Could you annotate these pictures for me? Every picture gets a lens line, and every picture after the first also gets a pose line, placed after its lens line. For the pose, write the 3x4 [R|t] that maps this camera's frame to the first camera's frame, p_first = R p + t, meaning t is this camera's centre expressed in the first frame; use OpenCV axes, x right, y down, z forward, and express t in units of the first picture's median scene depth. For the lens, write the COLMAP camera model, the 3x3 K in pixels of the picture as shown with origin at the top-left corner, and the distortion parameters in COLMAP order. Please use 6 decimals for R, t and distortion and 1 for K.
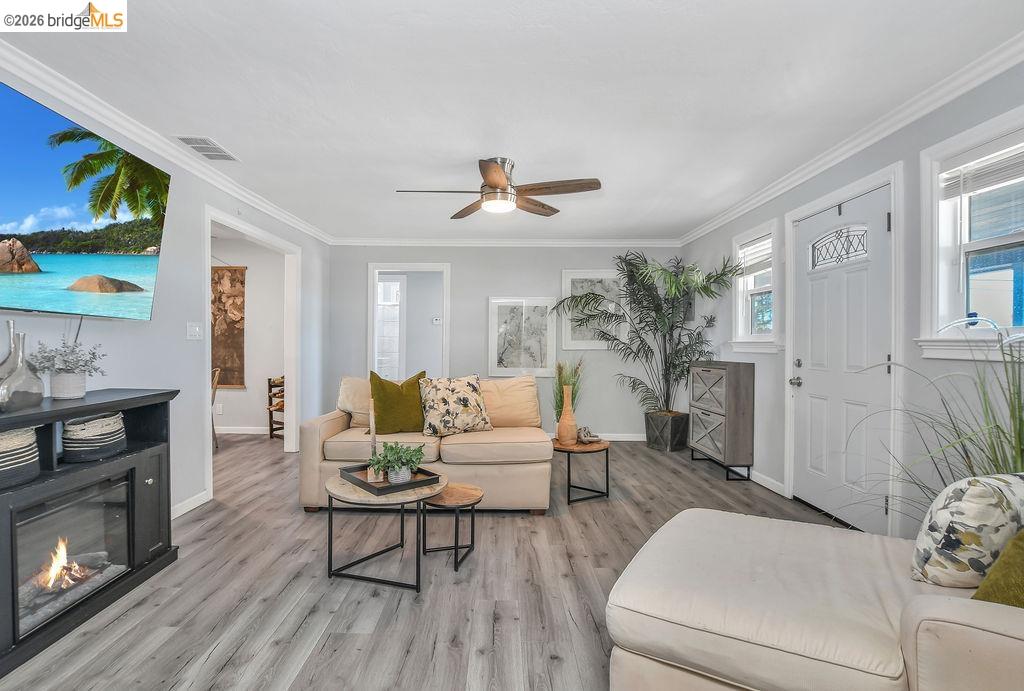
lens RADIAL K [[483.9, 0, 511.3], [0, 483.9, 340.2], [0, 0, 1]] dist [-0.046775, -0.000258]
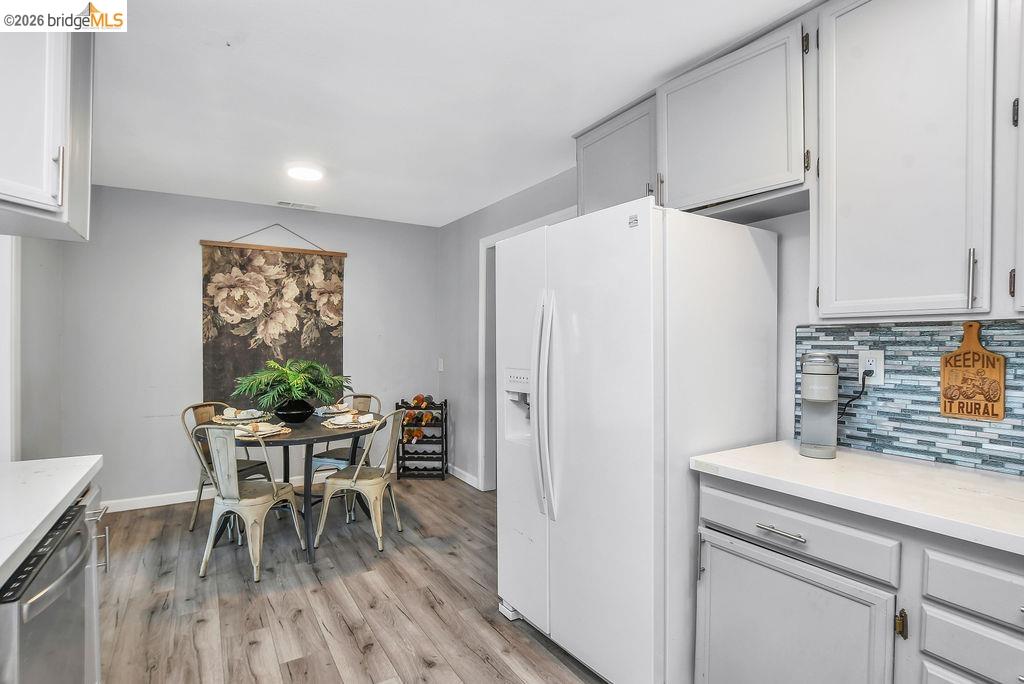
lens RADIAL K [[483.9, 0, 507.9], [0, 483.9, 349.9], [0, 0, 1]] dist [-0.046775, -0.000258]
pose [[0.855663, -0.011030, 0.517416, -0.729242], [0.000909, 0.999803, 0.019811, -0.019377], [-0.517532, -0.016481, 0.855505, 0.230996]]
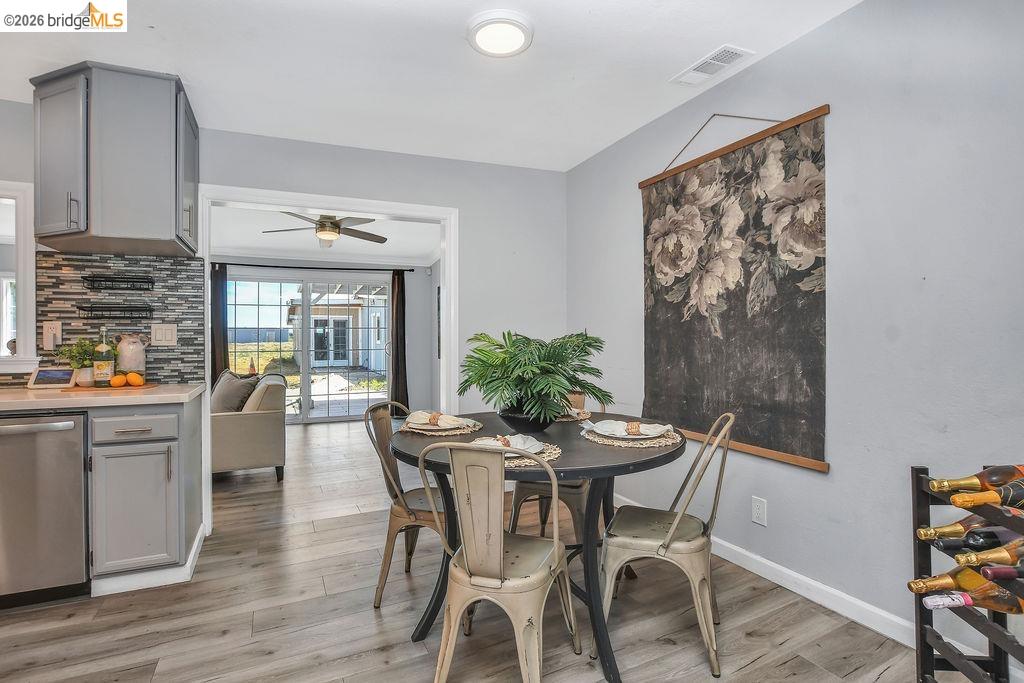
lens RADIAL K [[490.8, 0, 507.5], [0, 490.8, 338.6], [0, 0, 1]] dist [-0.019973, 0.000430]
pose [[0.415501, -0.003158, -0.909587, -0.342601], [0.005440, 0.999985, -0.000986, 0.007852], [0.909576, -0.004538, 0.415512, 0.656164]]
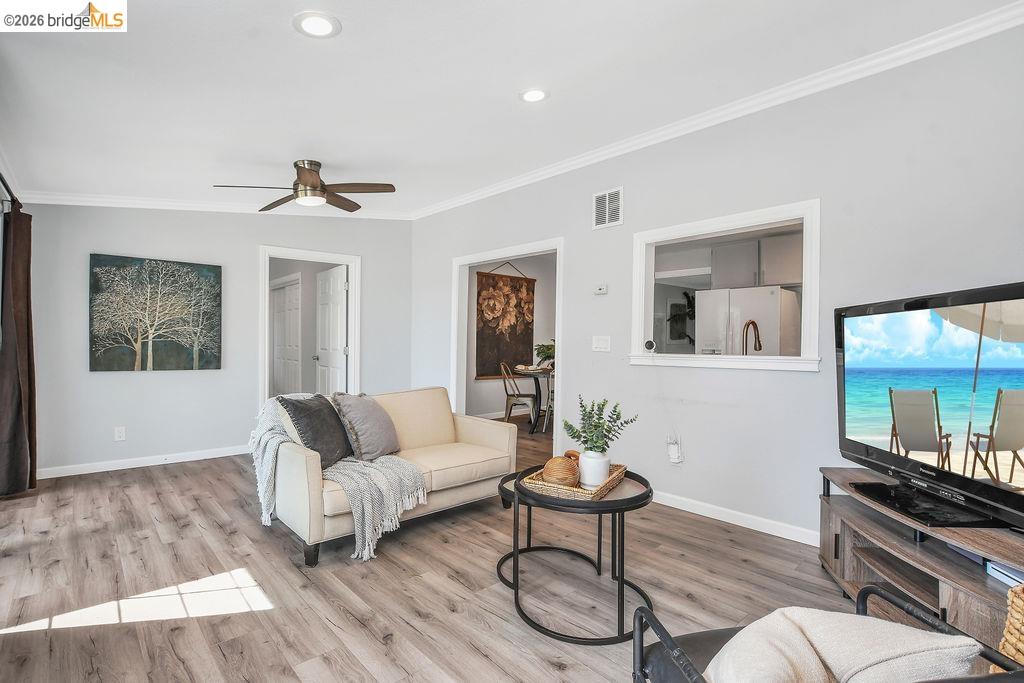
lens RADIAL K [[490.8, 0, 513.4], [0, 490.8, 343.1], [0, 0, 1]] dist [-0.019973, 0.000430]
pose [[0.750188, 0.000382, 0.661224, -1.453084], [-0.008245, 0.999927, 0.008776, 0.002096], [-0.661173, -0.012036, 0.750137, 0.070579]]
